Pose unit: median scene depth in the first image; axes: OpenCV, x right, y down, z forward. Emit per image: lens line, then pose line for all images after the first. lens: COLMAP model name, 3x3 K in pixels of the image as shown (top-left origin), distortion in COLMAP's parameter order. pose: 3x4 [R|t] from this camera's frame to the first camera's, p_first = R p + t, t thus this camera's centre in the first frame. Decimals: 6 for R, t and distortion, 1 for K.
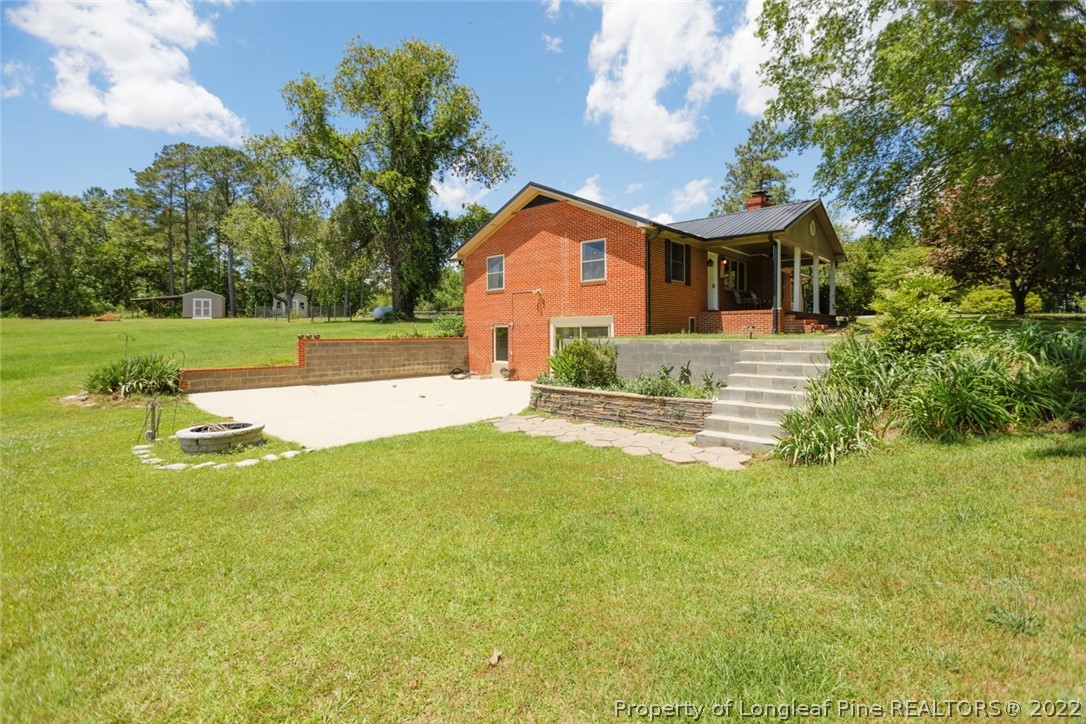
lens RADIAL K [[489.5, 0, 543.8], [0, 489.5, 327.6], [0, 0, 1]] dist [-0.005445, 0.000876]
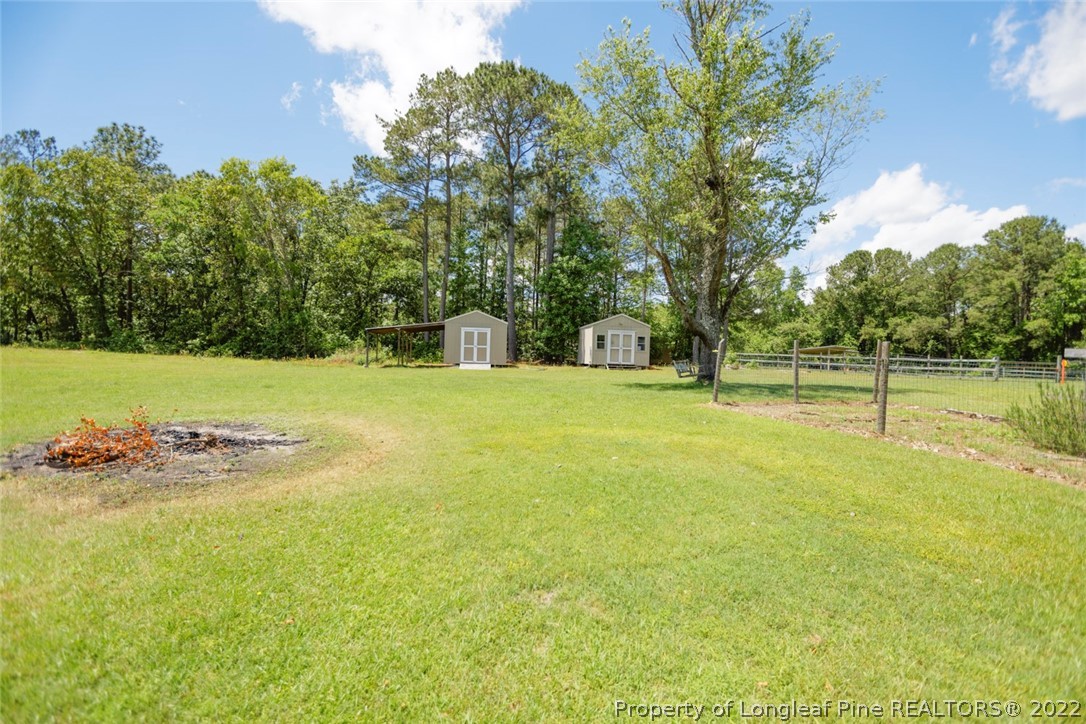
lens RADIAL K [[489.5, 0, 543.2], [0, 489.5, 361.8], [0, 0, 1]] dist [-0.005445, 0.000876]
pose [[0.918187, 0.027071, -0.395222, -0.390068], [-0.026500, 0.999625, 0.006904, -0.026474], [0.395260, 0.004135, 0.918560, 0.503752]]
